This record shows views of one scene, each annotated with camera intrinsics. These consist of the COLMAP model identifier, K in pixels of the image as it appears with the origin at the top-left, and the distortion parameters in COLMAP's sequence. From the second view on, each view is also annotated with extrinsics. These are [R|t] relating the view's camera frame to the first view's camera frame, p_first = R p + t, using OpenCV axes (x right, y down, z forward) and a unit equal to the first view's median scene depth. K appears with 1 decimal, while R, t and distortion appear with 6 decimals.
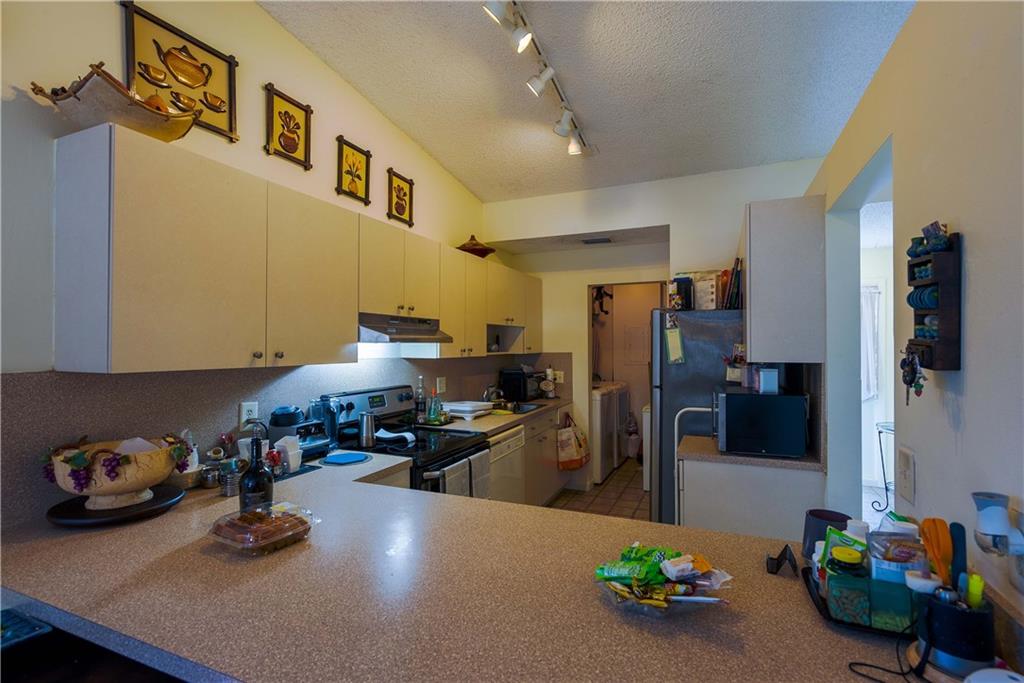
lens RADIAL K [[473.2, 0, 517.8], [0, 473.2, 340.6], [0, 0, 1]] dist [0.000007, -0.000038]
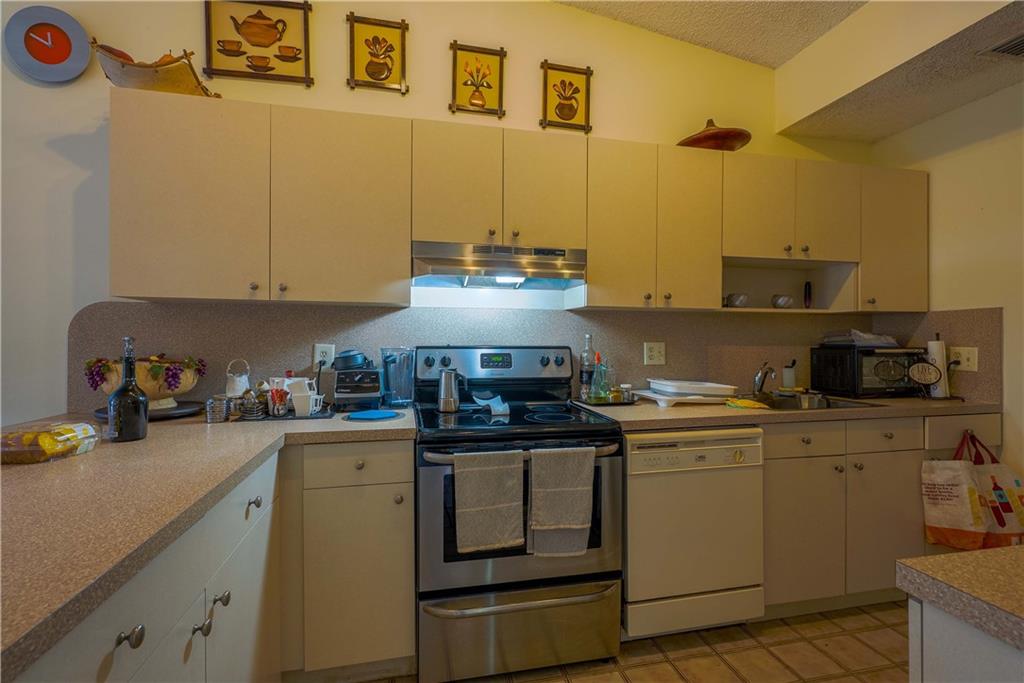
lens RADIAL K [[473.2, 0, 512.4], [0, 473.2, 341.4], [0, 0, 1]] dist [0.000007, -0.000038]
pose [[0.586680, 0.002629, -0.809815, 0.320723], [0.005232, 0.999962, 0.007037, 0.082398], [0.809802, -0.008365, 0.586643, 0.507567]]
